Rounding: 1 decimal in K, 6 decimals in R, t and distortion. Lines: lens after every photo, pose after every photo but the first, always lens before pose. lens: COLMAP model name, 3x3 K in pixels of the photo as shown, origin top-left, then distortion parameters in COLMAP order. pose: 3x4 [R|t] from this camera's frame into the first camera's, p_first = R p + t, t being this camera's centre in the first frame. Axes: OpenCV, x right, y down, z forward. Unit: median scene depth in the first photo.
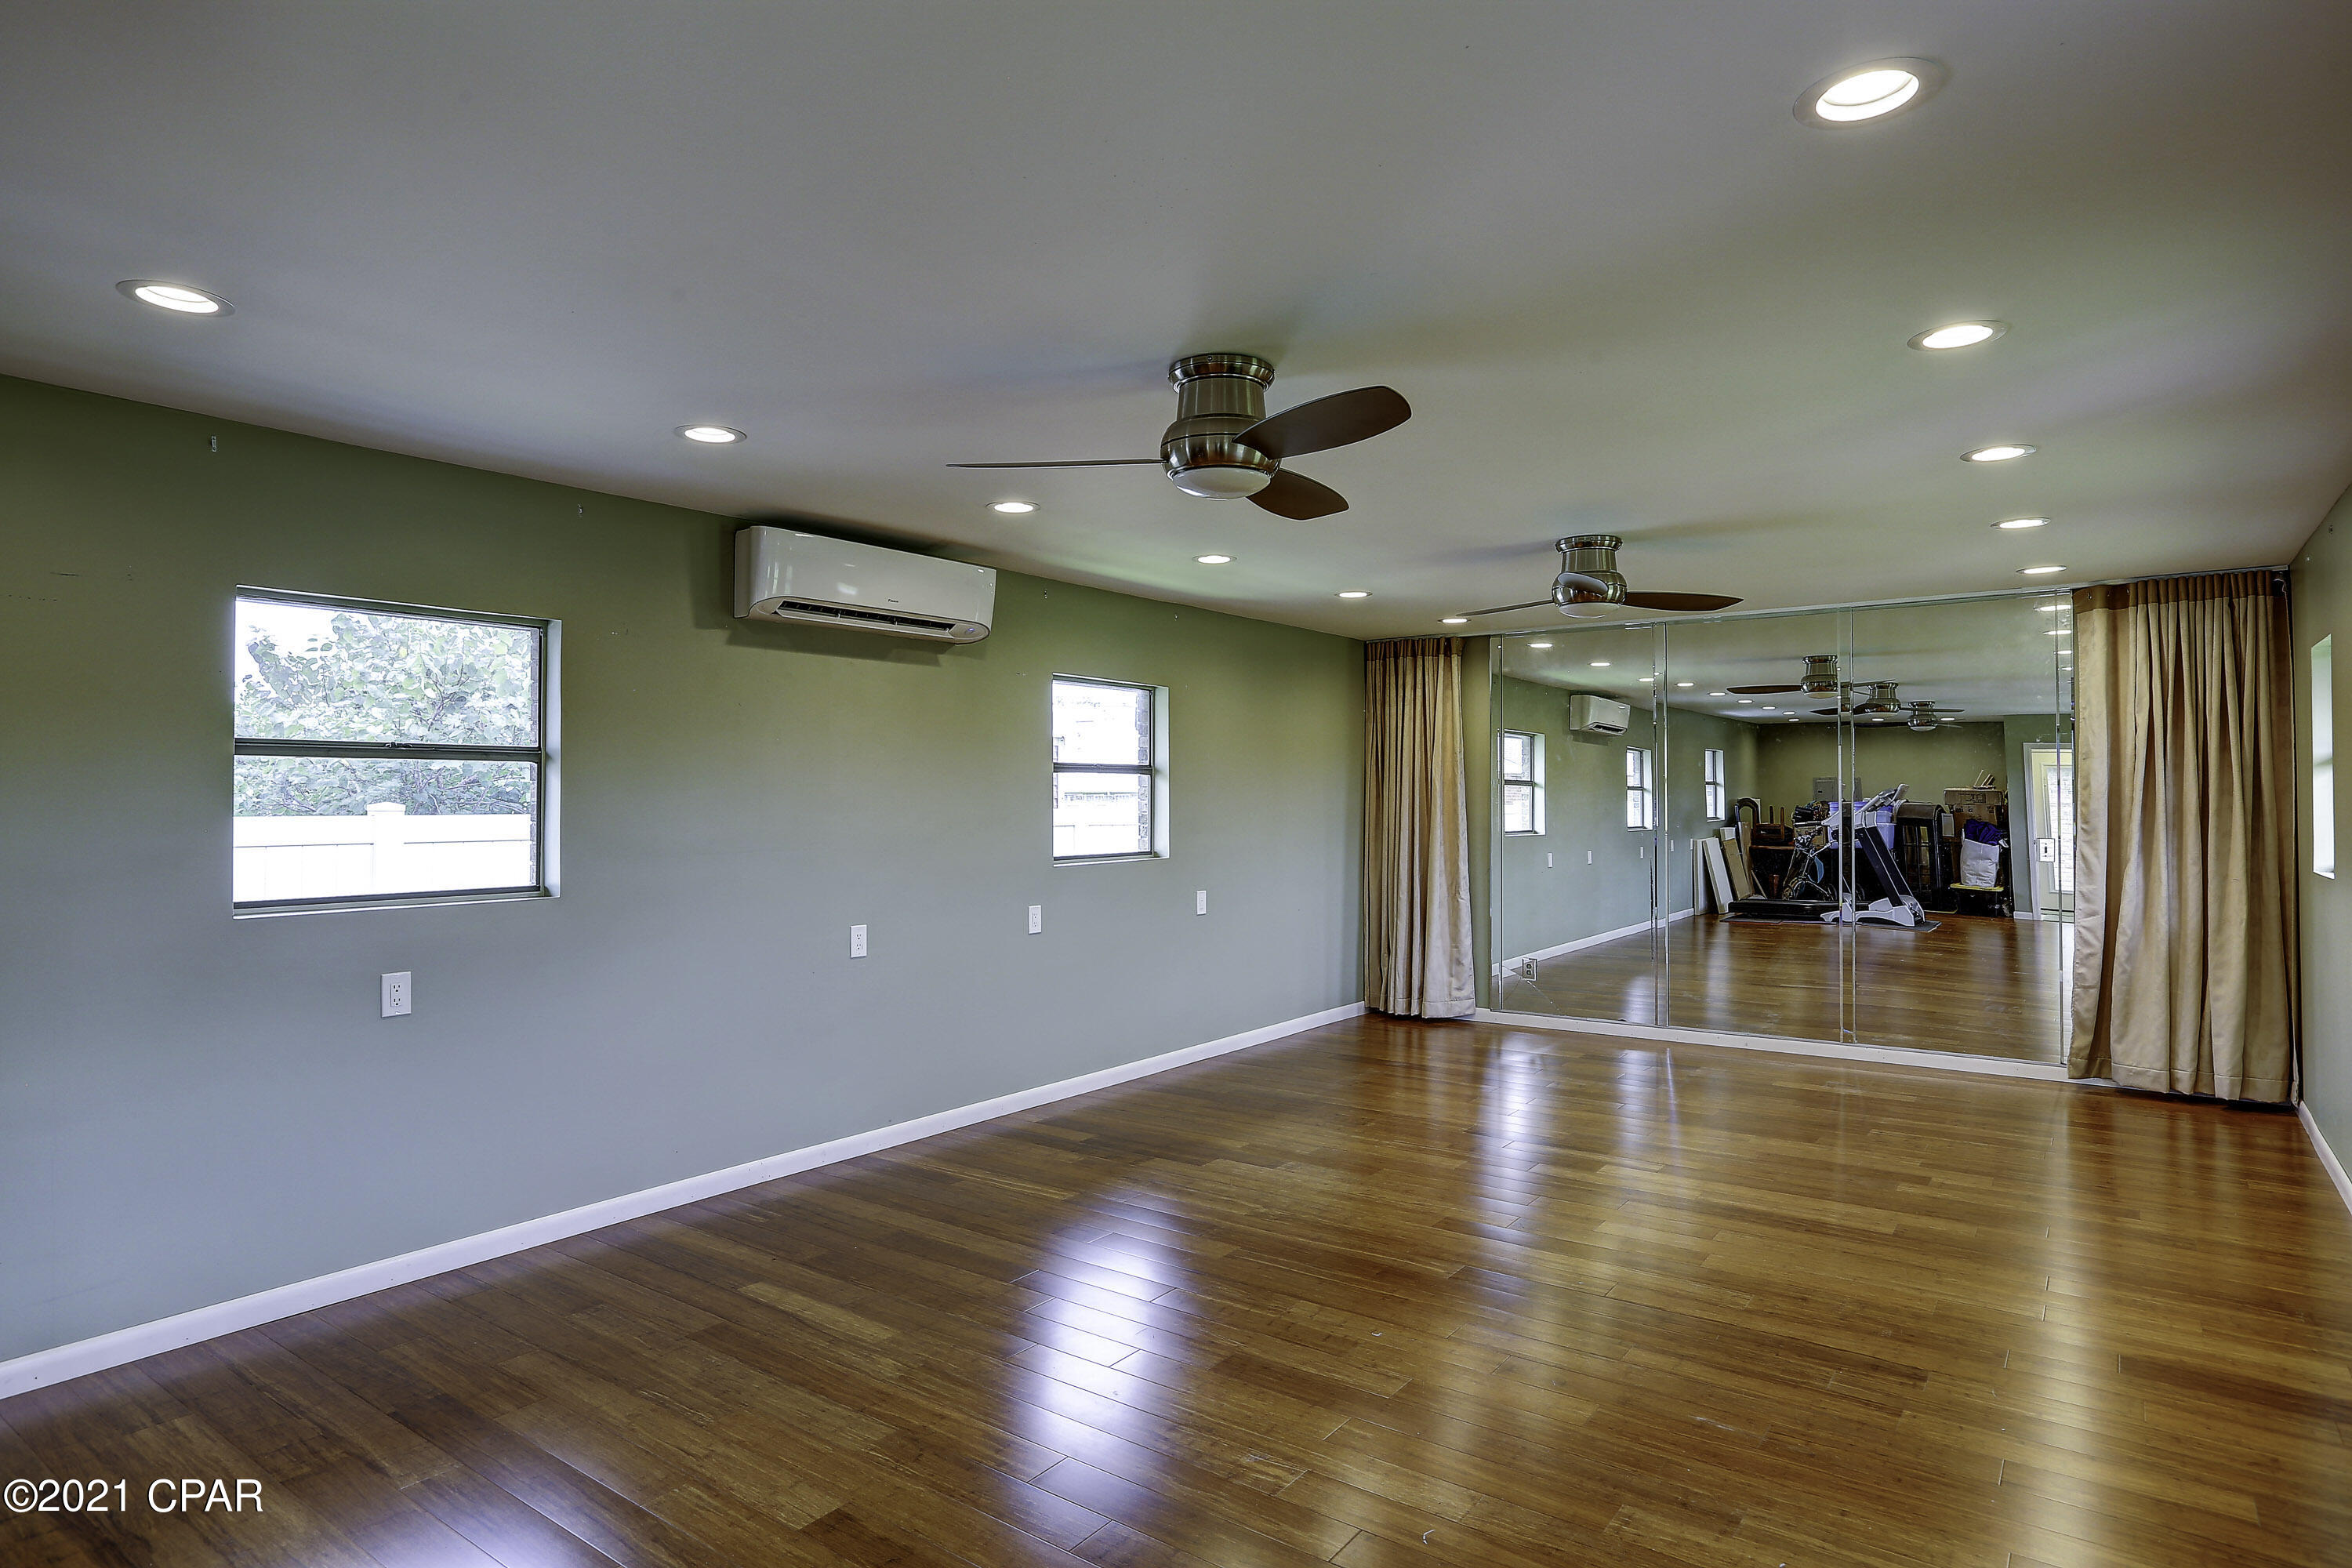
lens RADIAL K [[1303.8, 0, 1171.0], [0, 1303.8, 783.6], [0, 0, 1]] dist [-0.059940, 0.043418]
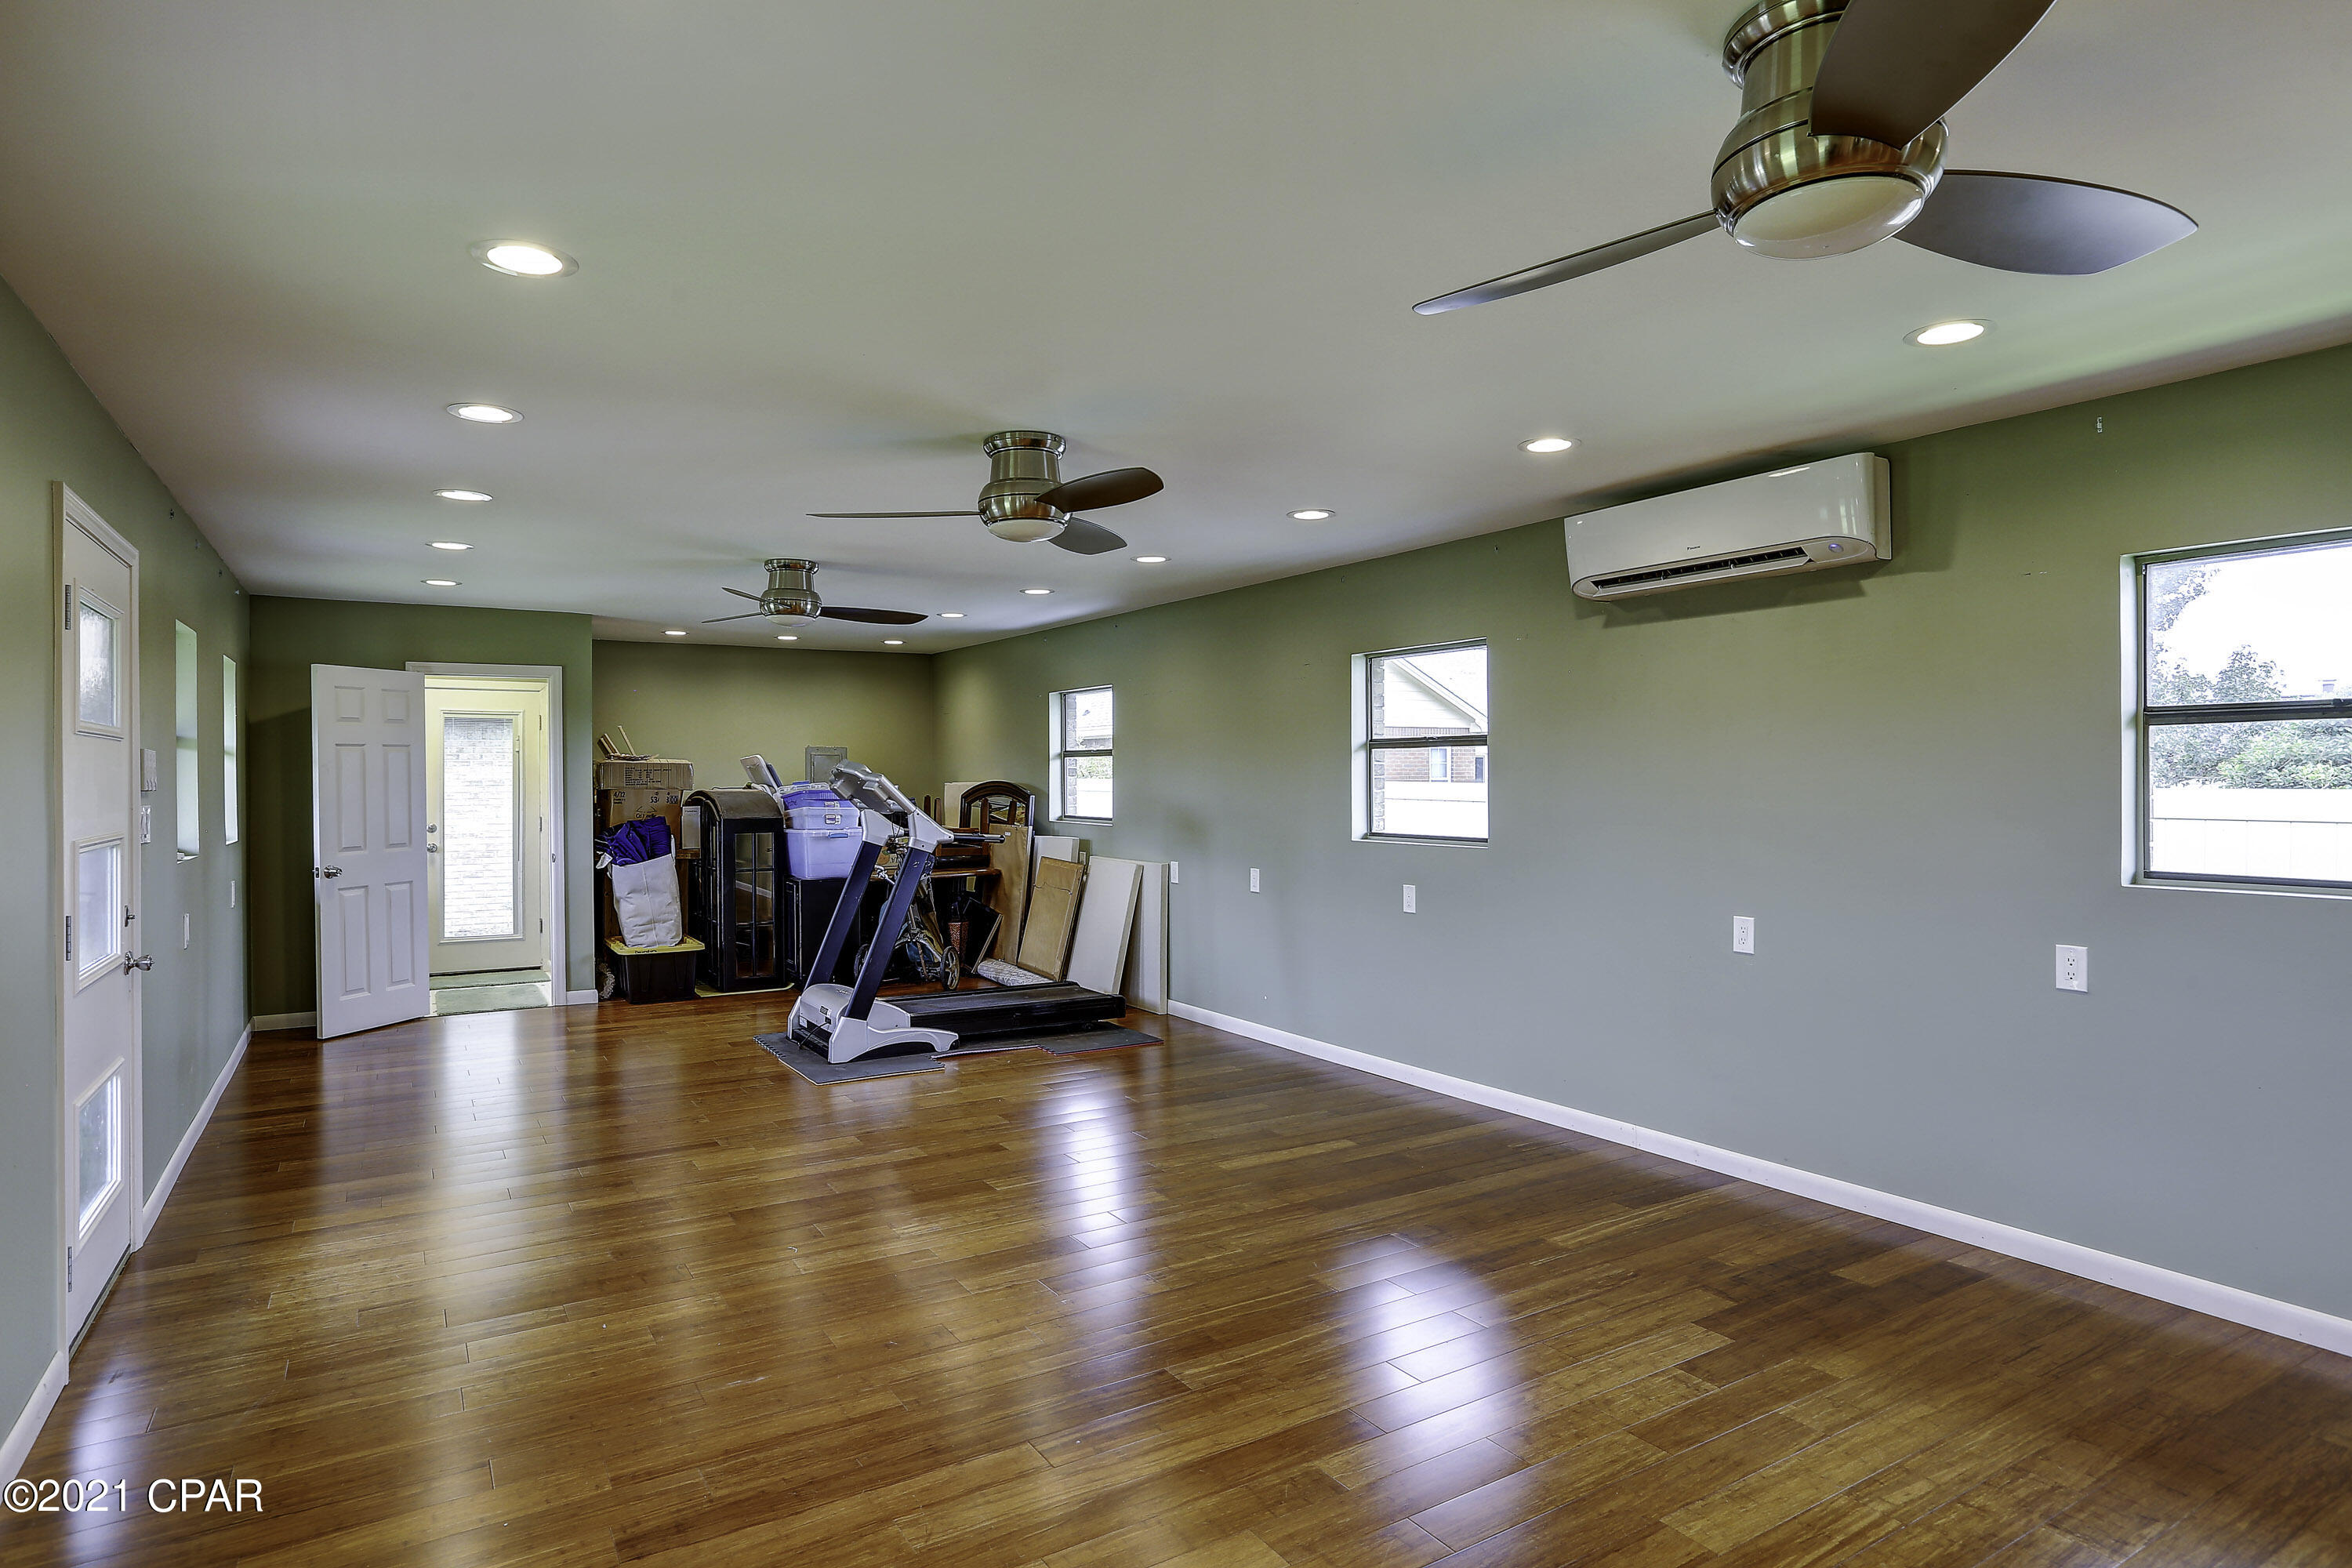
lens RADIAL K [[1303.8, 0, 1171.0], [0, 1303.8, 783.6], [0, 0, 1]] dist [-0.059940, 0.043418]
pose [[-0.374185, 0.008633, -0.927314, 0.776589], [0.014813, 0.999885, 0.003331, 0.011766], [0.927236, -0.012490, -0.374270, 1.061332]]
